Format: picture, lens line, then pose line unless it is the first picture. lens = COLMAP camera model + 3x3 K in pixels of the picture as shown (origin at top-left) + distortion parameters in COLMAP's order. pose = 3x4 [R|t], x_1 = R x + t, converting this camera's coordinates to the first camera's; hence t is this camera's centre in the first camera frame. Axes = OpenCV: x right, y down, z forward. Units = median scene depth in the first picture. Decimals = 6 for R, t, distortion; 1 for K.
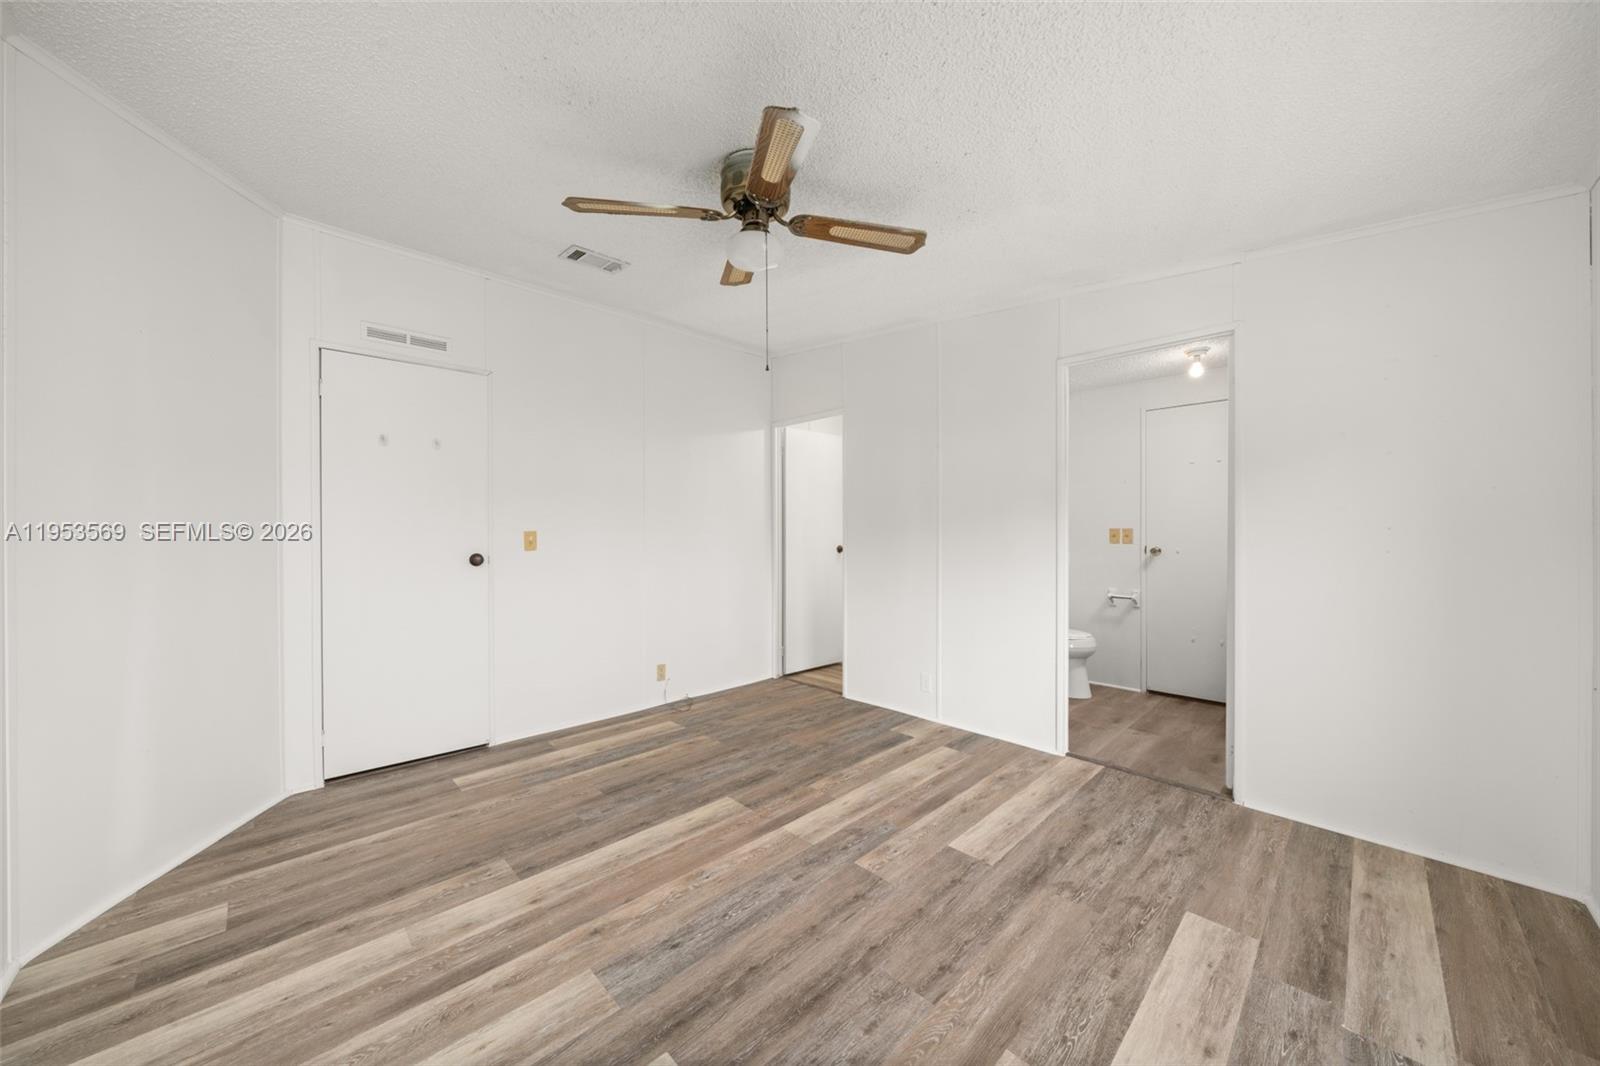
lens RADIAL K [[538.3, 0, 771.8], [0, 538.3, 535.9], [0, 0, 1]] dist [-0.002368, -0.000072]
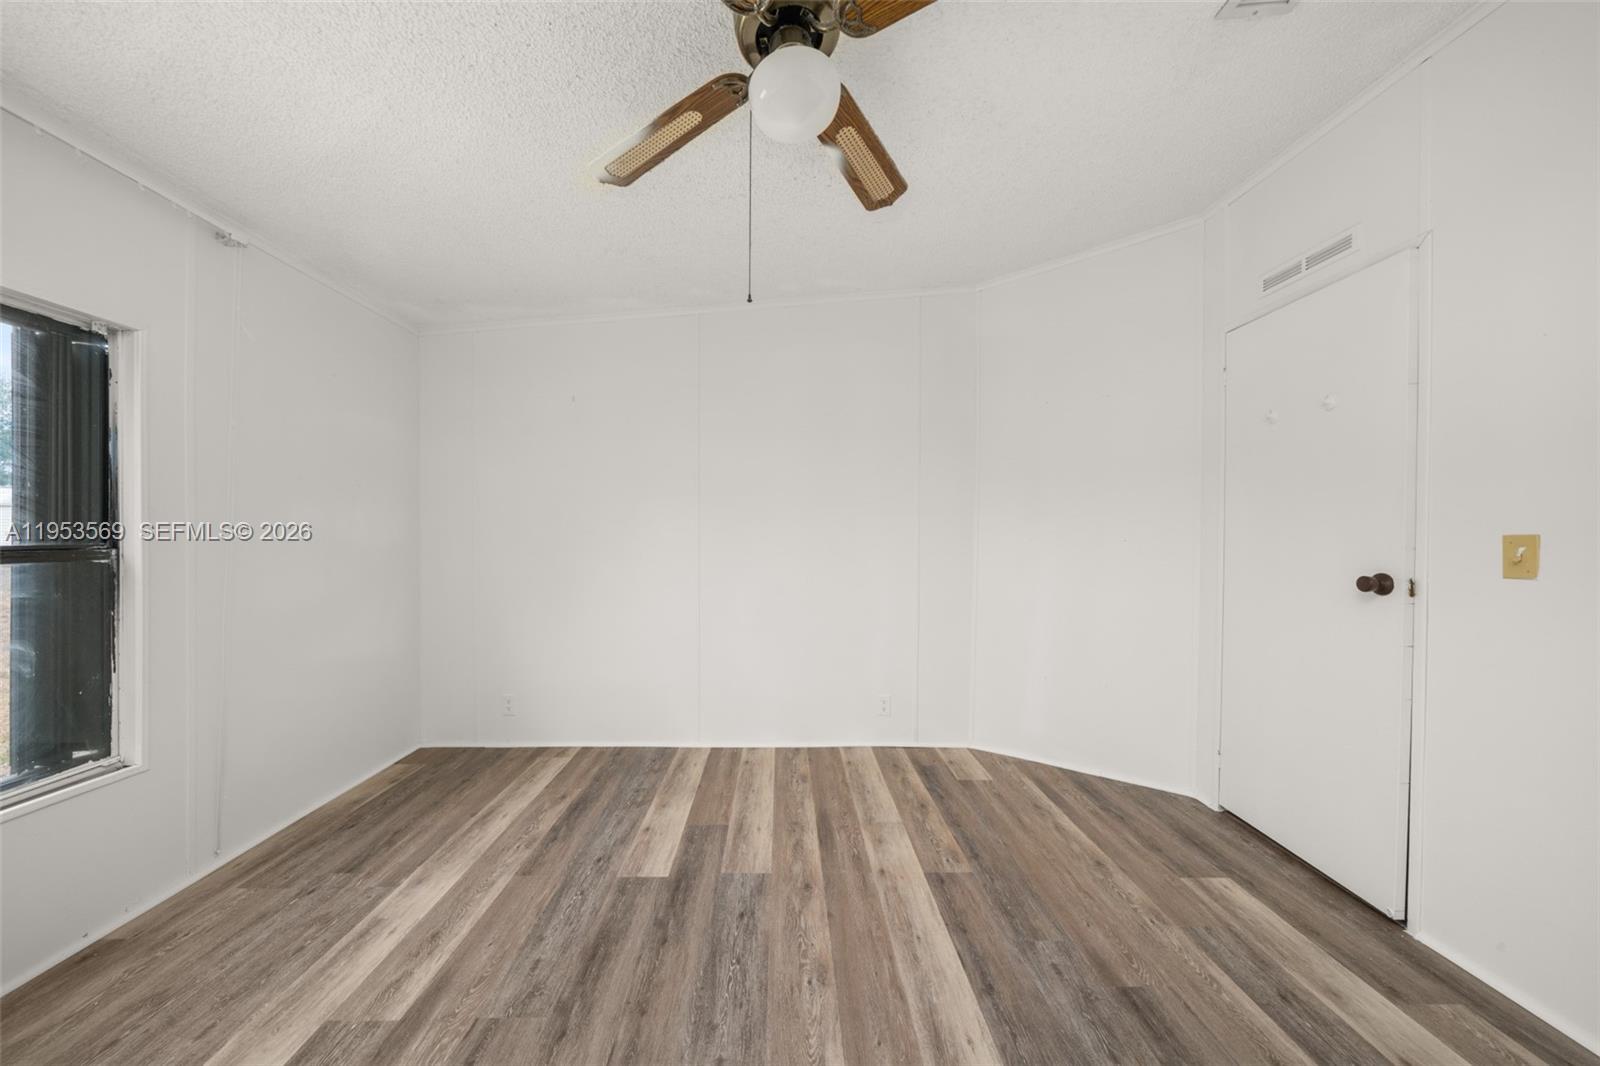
lens RADIAL K [[552.3, 0, 801.1], [0, 552.3, 536.8], [0, 0, 1]] dist [-0.003225, -0.000125]
pose [[-0.644264, 0.003563, -0.764795, 0.403315], [-0.009304, 0.999879, 0.012496, -0.010630], [0.764747, 0.015166, -0.644153, 1.227197]]
